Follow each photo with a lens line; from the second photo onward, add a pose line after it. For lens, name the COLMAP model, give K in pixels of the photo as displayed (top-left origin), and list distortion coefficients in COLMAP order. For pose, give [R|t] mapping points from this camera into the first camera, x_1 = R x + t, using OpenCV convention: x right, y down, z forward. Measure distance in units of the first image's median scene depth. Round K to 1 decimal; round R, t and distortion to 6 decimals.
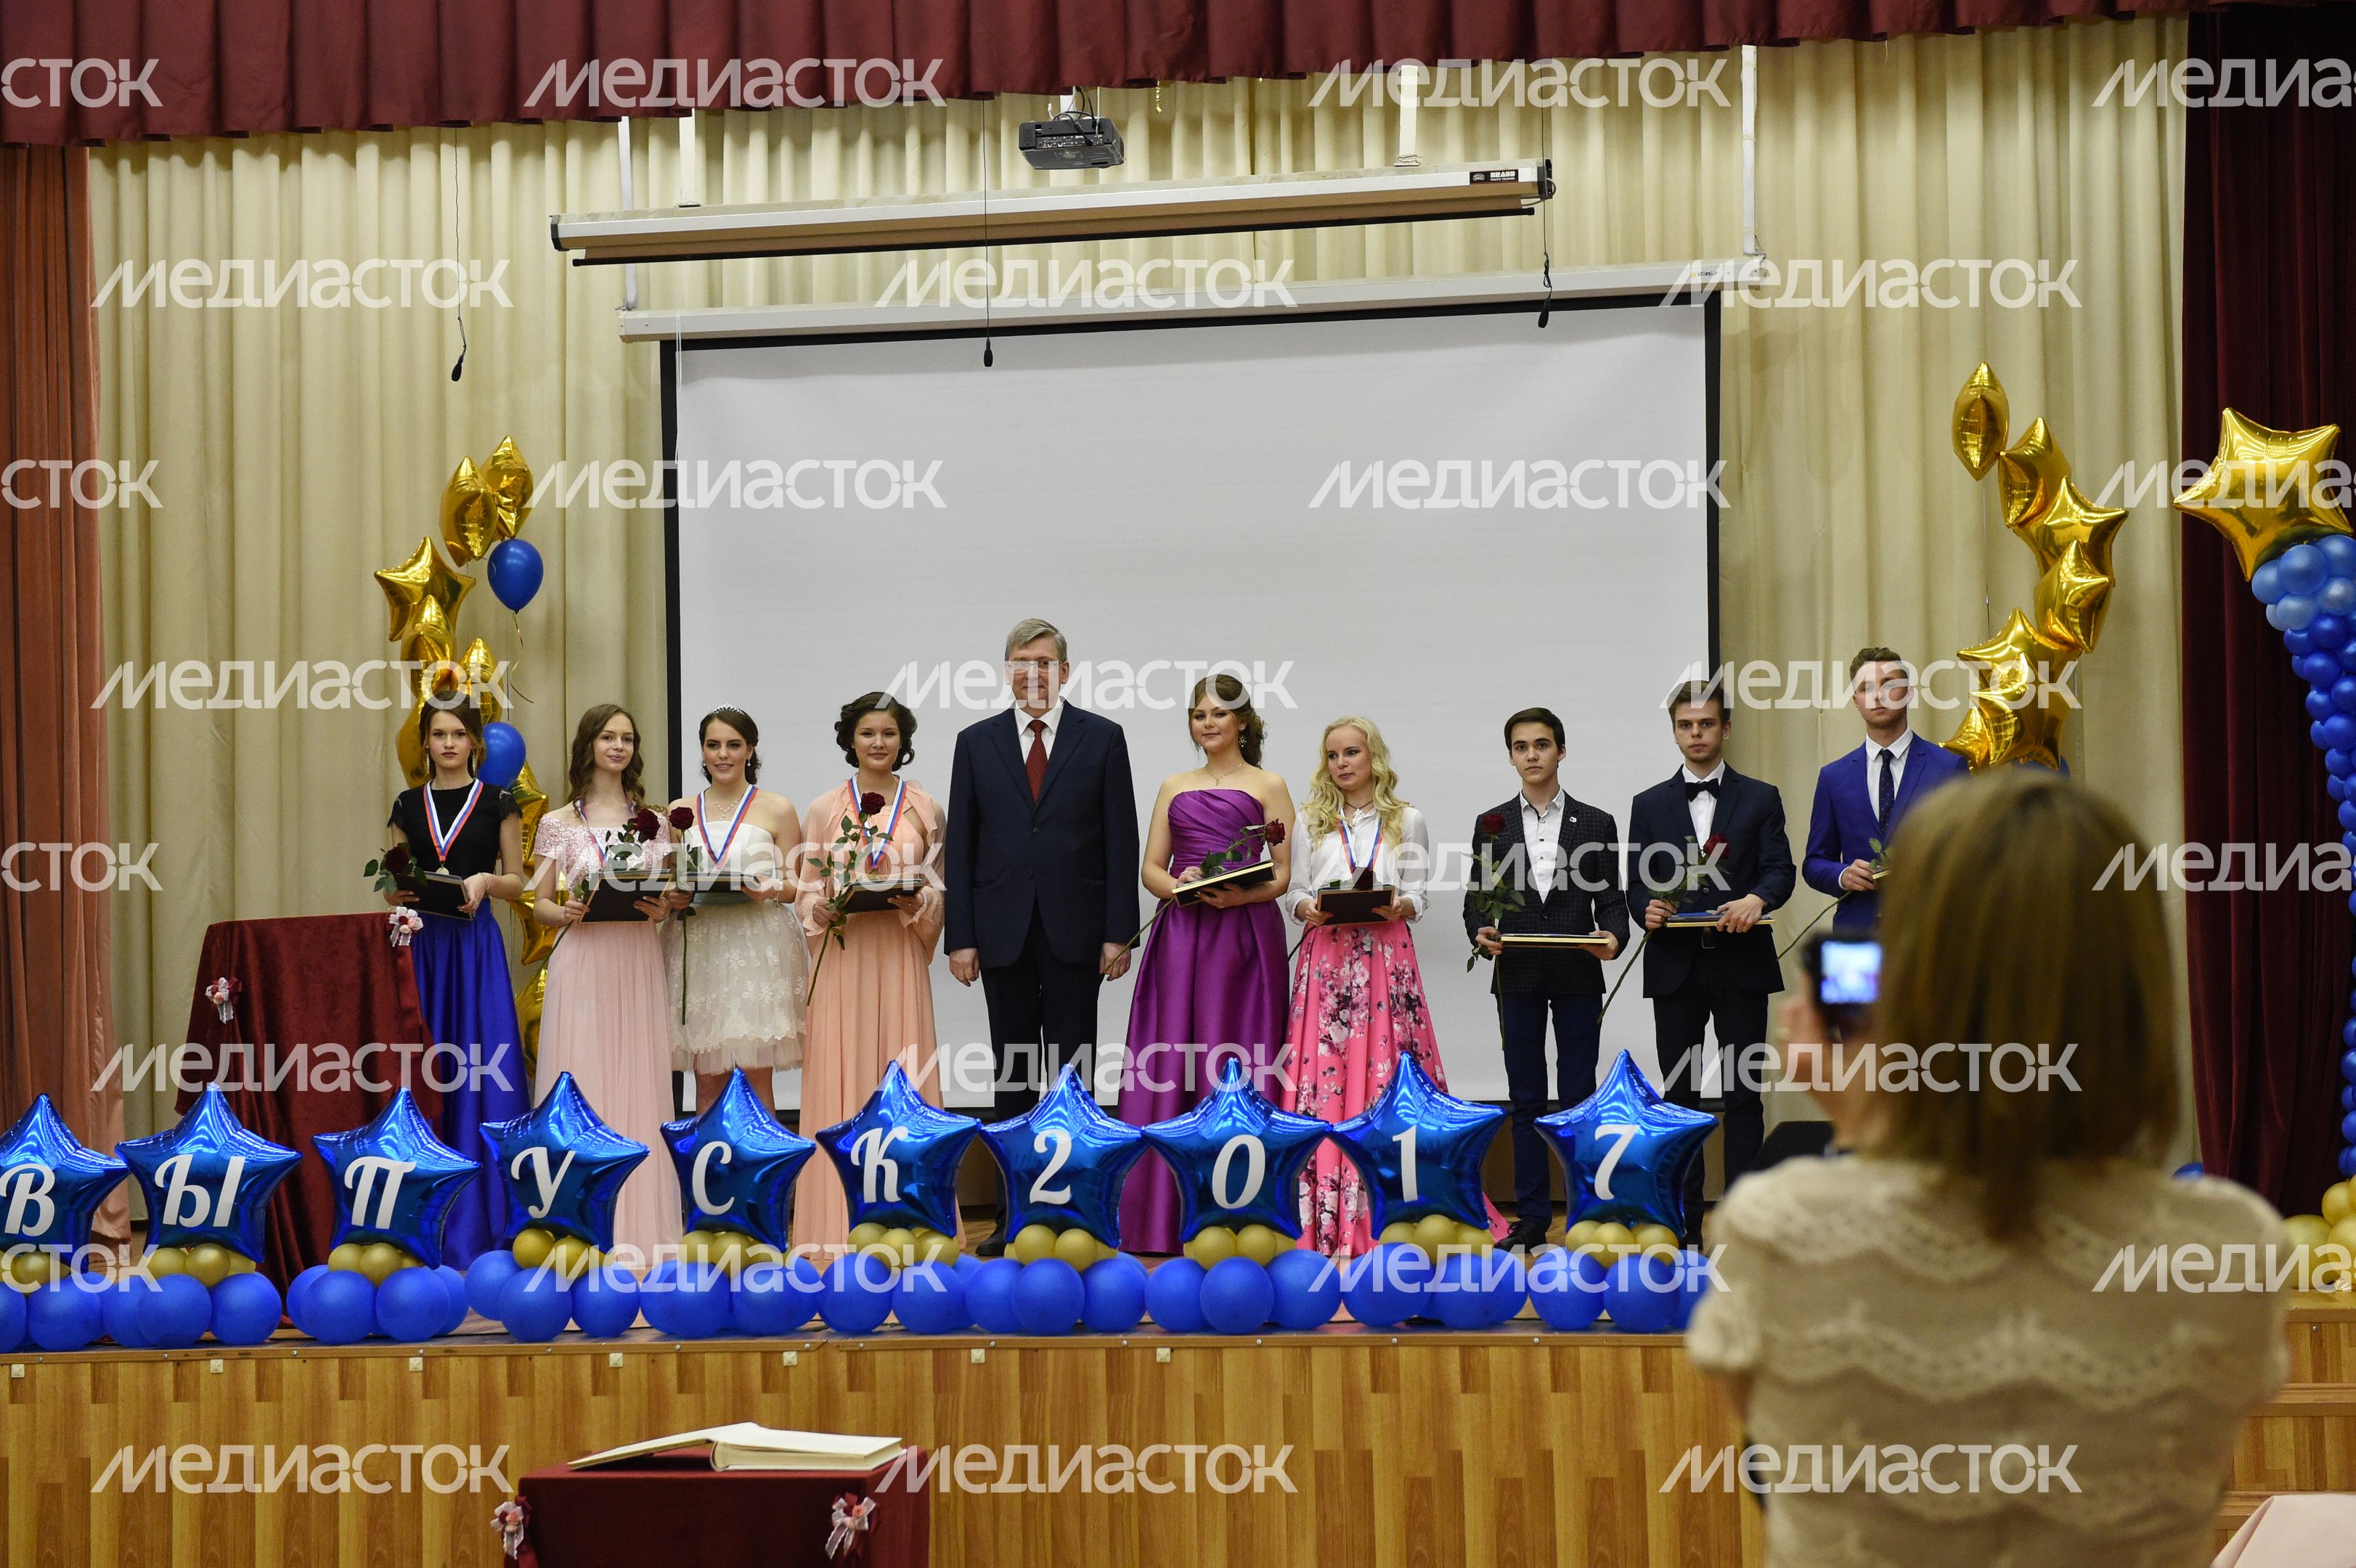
lens RADIAL K [[4203.6, 0, 1178.0], [0, 4203.6, 784.0], [0, 0, 1]] dist [0.198147, -0.296797]
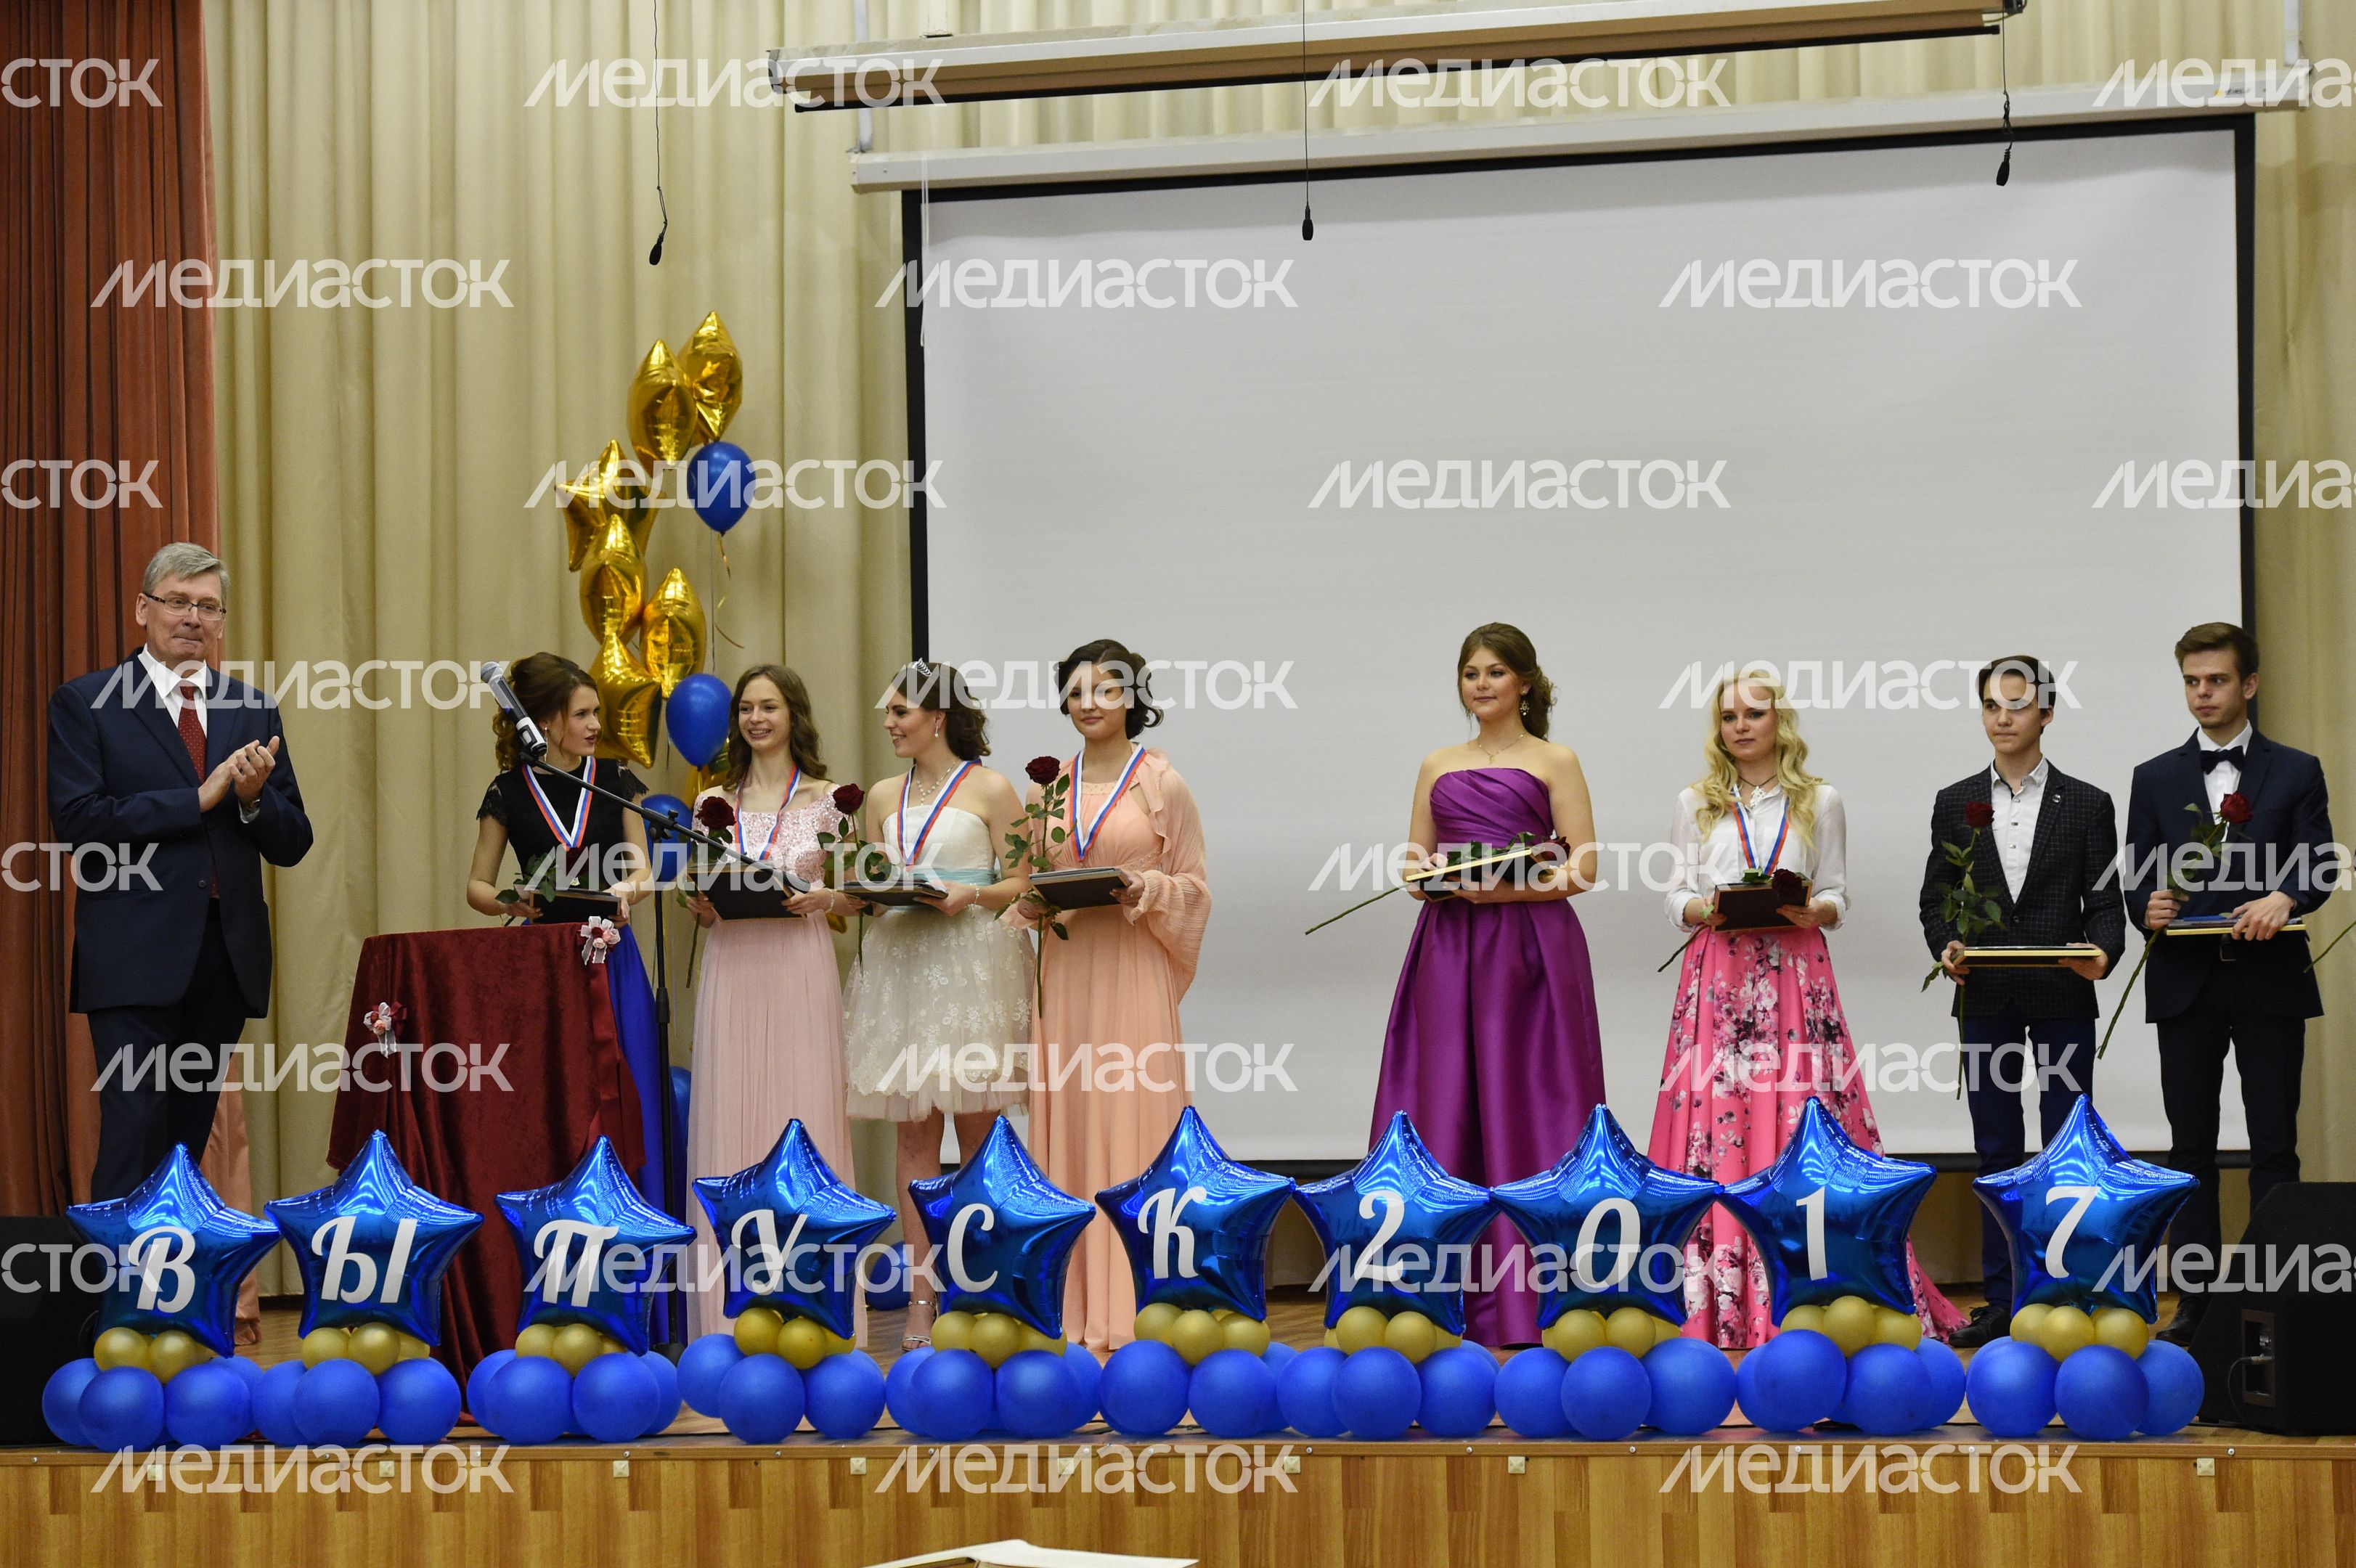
lens RADIAL K [[5756.2, 0, 1174.4], [0, 5756.2, 715.6], [0, 0, 1]] dist [0.113756, 0.308793]
pose [[0.997211, -0.004589, -0.074493, 0.013592], [0.004574, 0.999989, -0.000377, -0.010023], [0.074493, 0.000036, 0.997222, -0.119879]]
